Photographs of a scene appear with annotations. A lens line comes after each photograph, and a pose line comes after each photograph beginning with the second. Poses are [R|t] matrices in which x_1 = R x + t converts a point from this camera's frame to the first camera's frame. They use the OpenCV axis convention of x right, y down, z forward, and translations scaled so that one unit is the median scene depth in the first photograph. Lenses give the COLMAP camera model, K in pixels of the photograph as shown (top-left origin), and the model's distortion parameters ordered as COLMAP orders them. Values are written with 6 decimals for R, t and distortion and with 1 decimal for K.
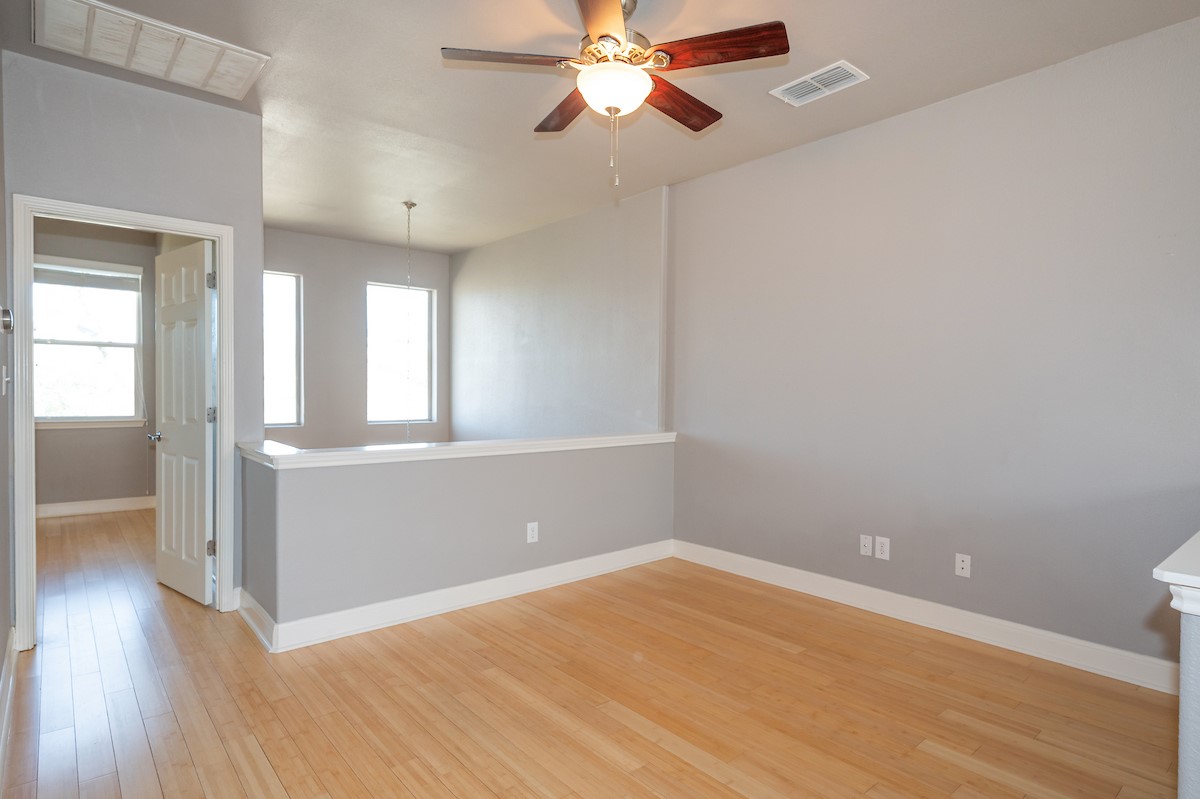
lens RADIAL K [[630.9, 0, 600.0], [0, 630.9, 399.5], [0, 0, 1]] dist [0.000990, 0.000302]
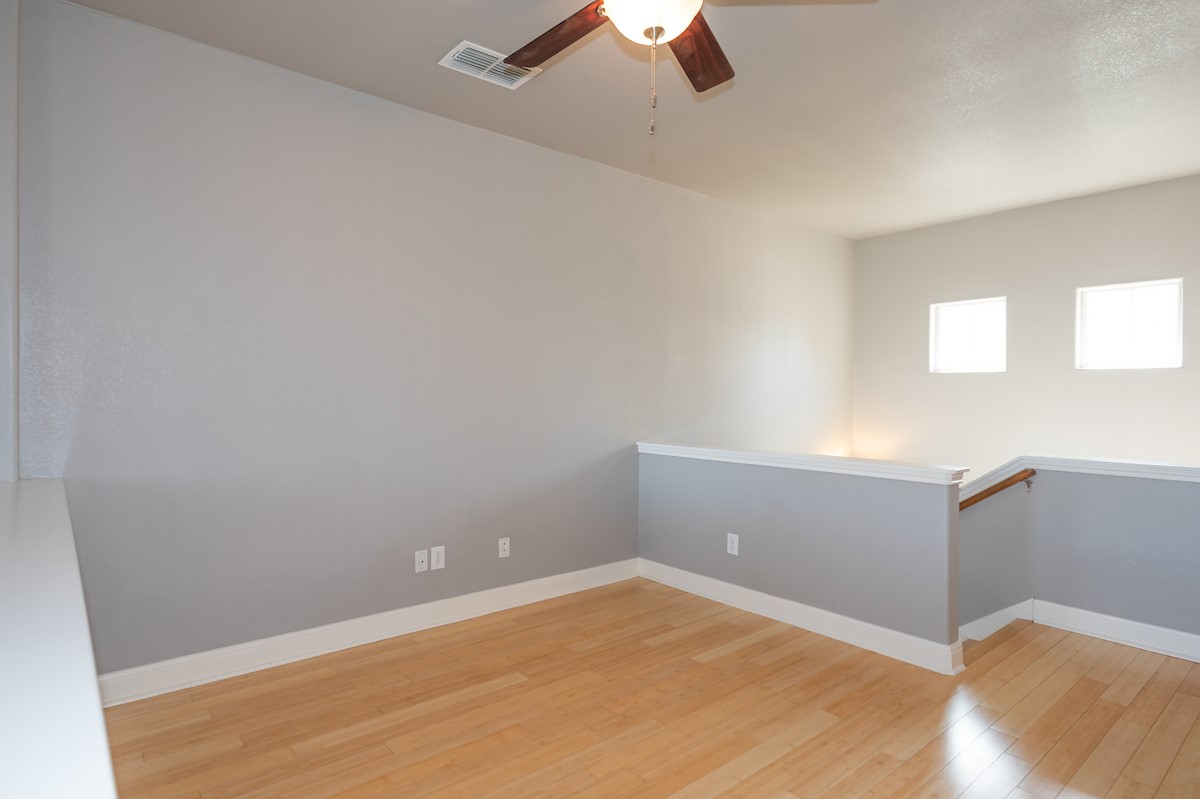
lens RADIAL K [[630.9, 0, 600.0], [0, 630.9, 399.5], [0, 0, 1]] dist [0.000990, 0.000302]
pose [[0.022631, -0.012395, 0.999667, -0.600280], [0.011739, 0.999857, 0.012131, -0.018938], [-0.999675, 0.011461, 0.022773, 0.852055]]
